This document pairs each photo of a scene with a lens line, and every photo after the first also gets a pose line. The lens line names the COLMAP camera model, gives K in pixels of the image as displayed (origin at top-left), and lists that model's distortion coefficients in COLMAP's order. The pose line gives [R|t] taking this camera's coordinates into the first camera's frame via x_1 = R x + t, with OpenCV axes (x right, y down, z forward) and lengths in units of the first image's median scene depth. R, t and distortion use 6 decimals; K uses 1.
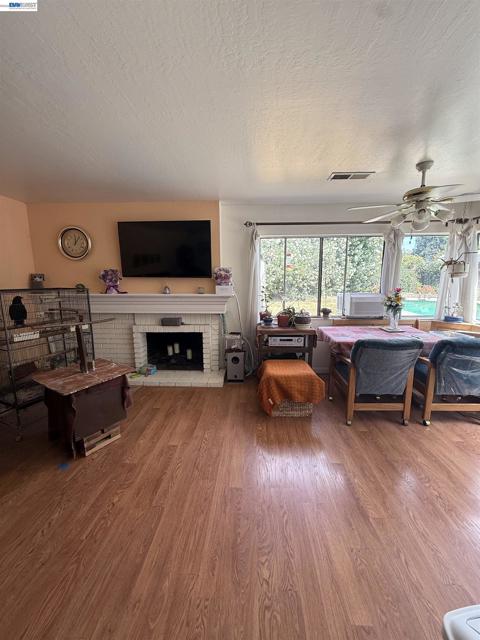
lens RADIAL K [[259.6, 0, 240.0], [0, 259.6, 320.0], [0, 0, 1]] dist [-0.000092, -0.000007]
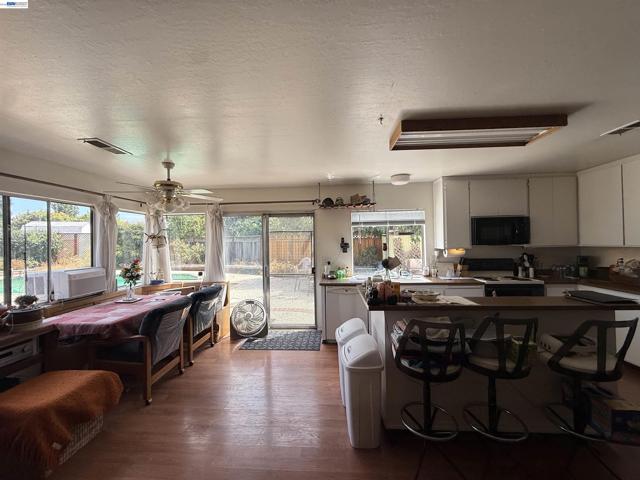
lens RADIAL K [[259.6, 0, 320.0], [0, 259.6, 240.0], [0, 0, 1]] dist [-0.000092, -0.000007]
pose [[-0.002911, 0.013712, 0.999902, -0.536294], [0.181483, 0.983309, -0.012956, -0.058029], [-0.983390, 0.181427, -0.005351, 0.286704]]
